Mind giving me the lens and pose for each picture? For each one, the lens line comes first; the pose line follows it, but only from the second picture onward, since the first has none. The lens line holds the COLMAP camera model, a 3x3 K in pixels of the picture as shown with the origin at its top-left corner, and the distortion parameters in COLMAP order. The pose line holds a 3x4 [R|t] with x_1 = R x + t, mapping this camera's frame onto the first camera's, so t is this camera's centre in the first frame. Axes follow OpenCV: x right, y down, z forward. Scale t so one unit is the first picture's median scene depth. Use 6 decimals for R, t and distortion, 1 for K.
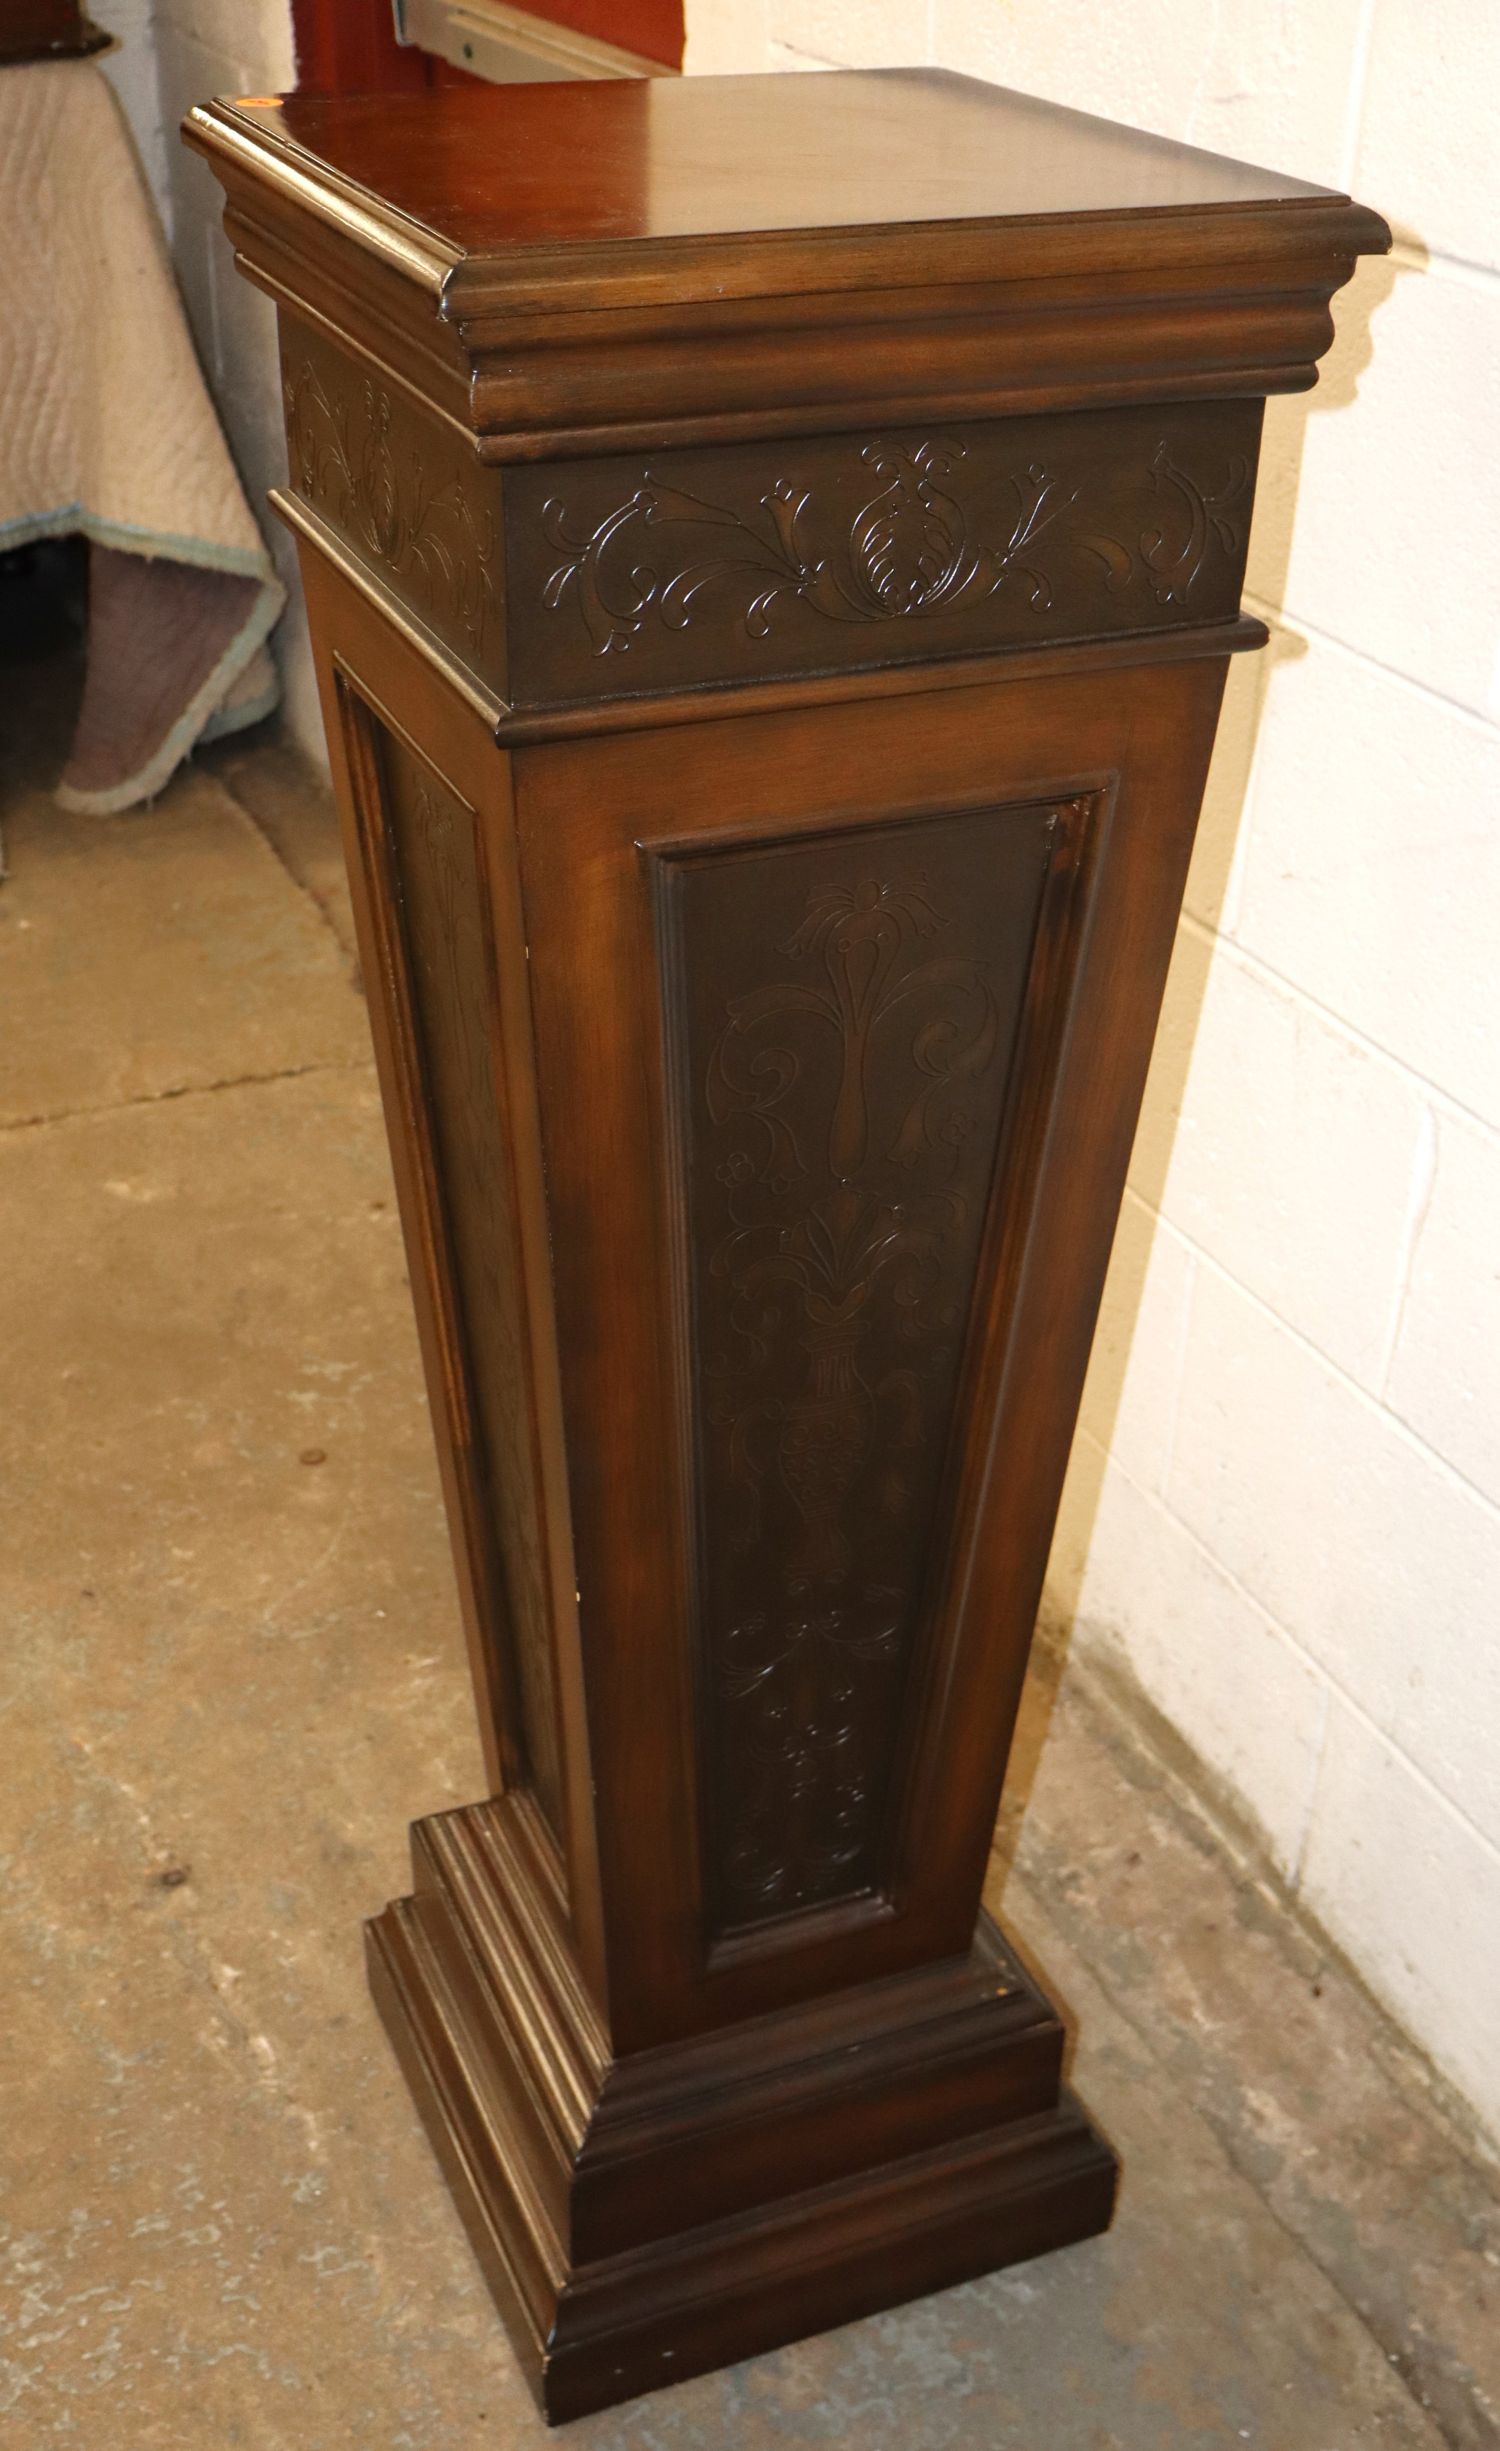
lens RADIAL K [[2693.7, 0, 750.0], [0, 2693.7, 1225.5], [0, 0, 1]] dist [-0.017058, -0.003679]
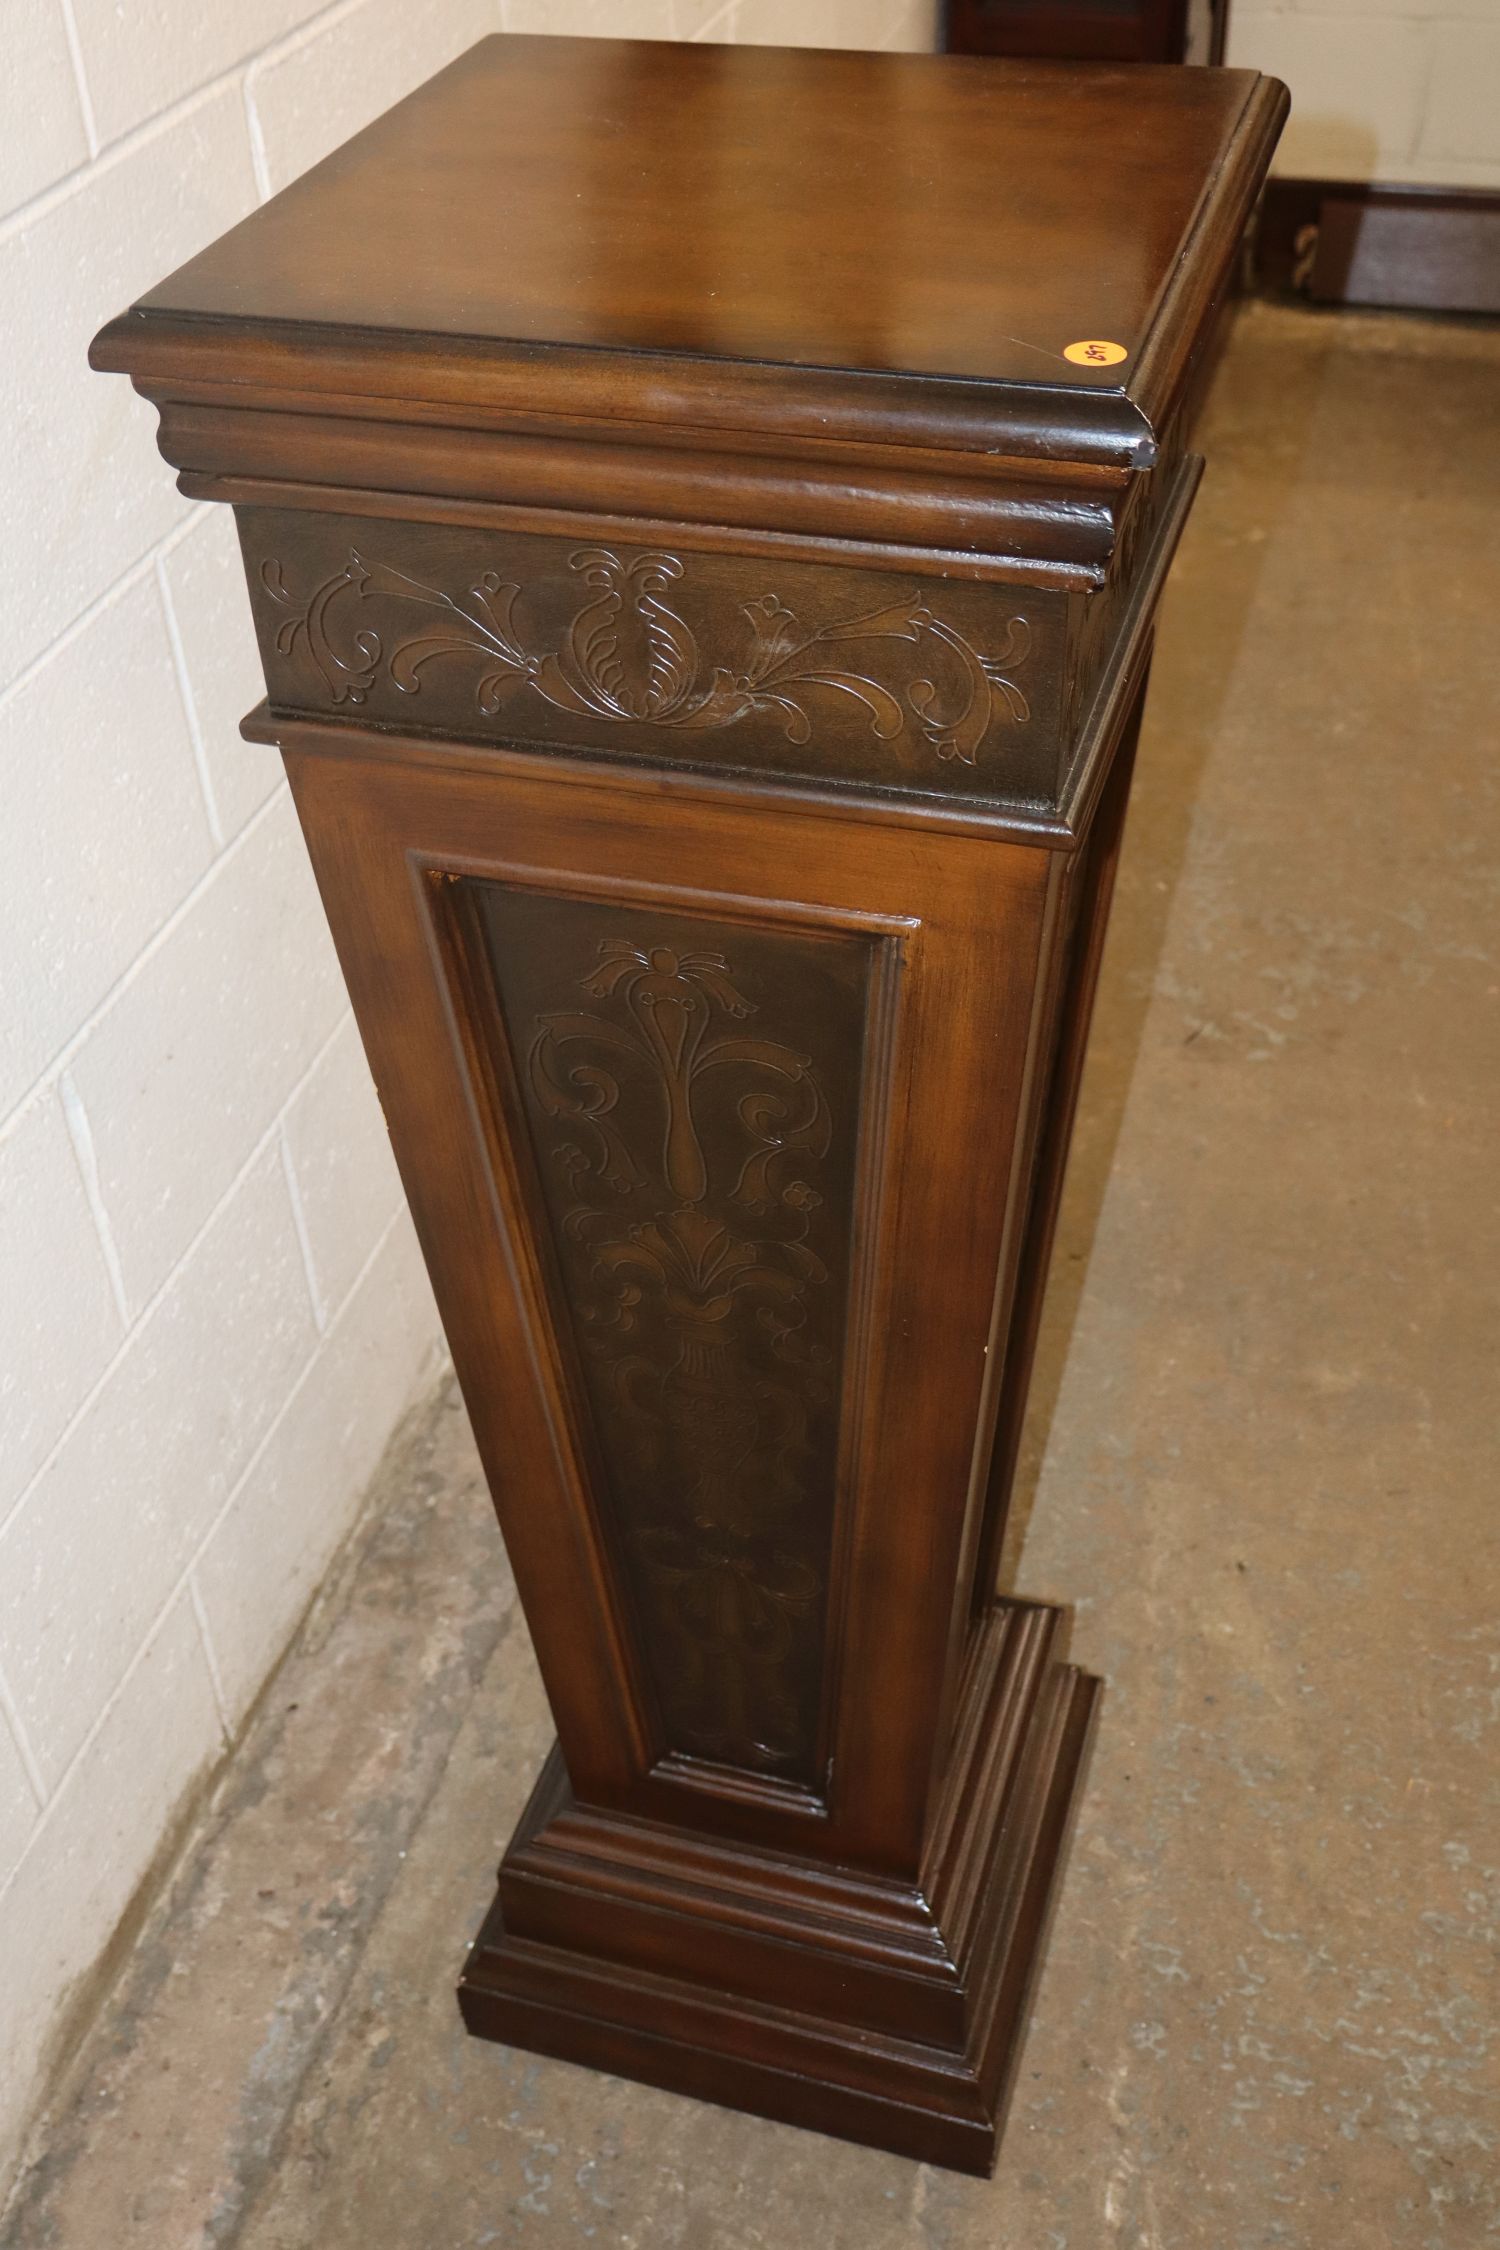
lens RADIAL K [[2436.2, 0, 750.0], [0, 2436.2, 1125.0], [0, 0, 1]] dist [-0.002707, -0.015627]
pose [[-0.769243, -0.394721, 0.502455, -0.383841], [0.338293, 0.415514, 0.844338, -0.666558], [-0.542054, 0.819478, -0.186100, 0.957284]]
